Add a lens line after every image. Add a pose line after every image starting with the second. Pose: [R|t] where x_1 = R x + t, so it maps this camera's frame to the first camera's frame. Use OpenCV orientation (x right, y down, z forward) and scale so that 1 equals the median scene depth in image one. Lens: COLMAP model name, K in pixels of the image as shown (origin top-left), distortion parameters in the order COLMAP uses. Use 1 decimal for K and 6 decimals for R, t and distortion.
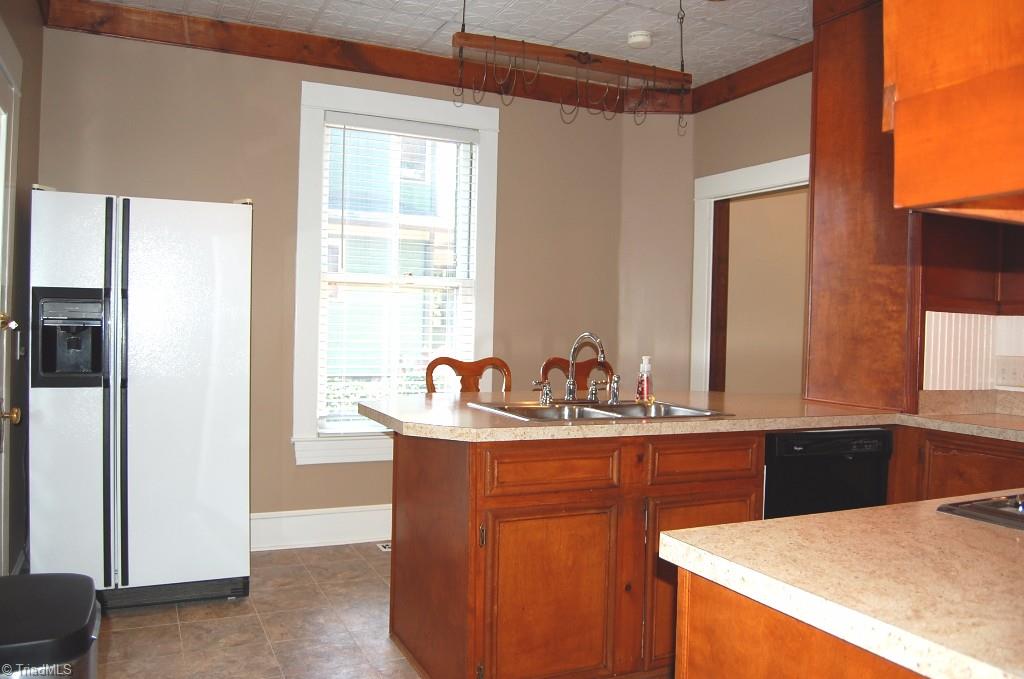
lens RADIAL K [[804.0, 0, 510.3], [0, 804.0, 339.3], [0, 0, 1]] dist [-0.089117, 0.042634]
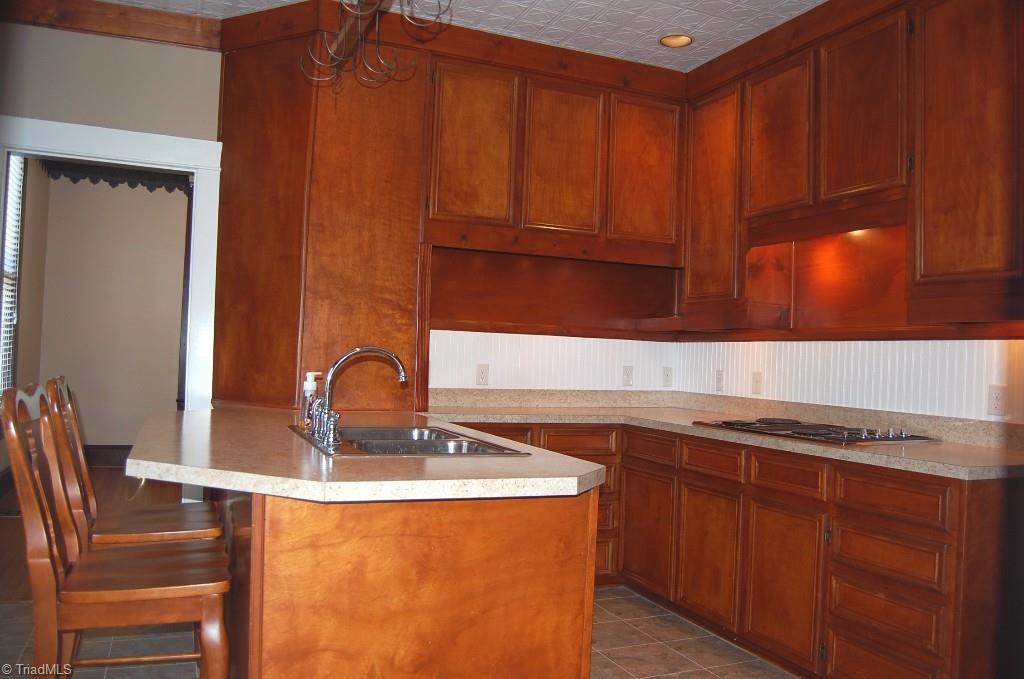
lens RADIAL K [[804.0, 0, 510.5], [0, 804.0, 340.4], [0, 0, 1]] dist [-0.089117, 0.042634]
pose [[0.041743, -0.001912, 0.999127, -0.656998], [-0.019574, 0.999805, 0.002731, -0.018144], [-0.998937, -0.019670, 0.041697, 0.778805]]
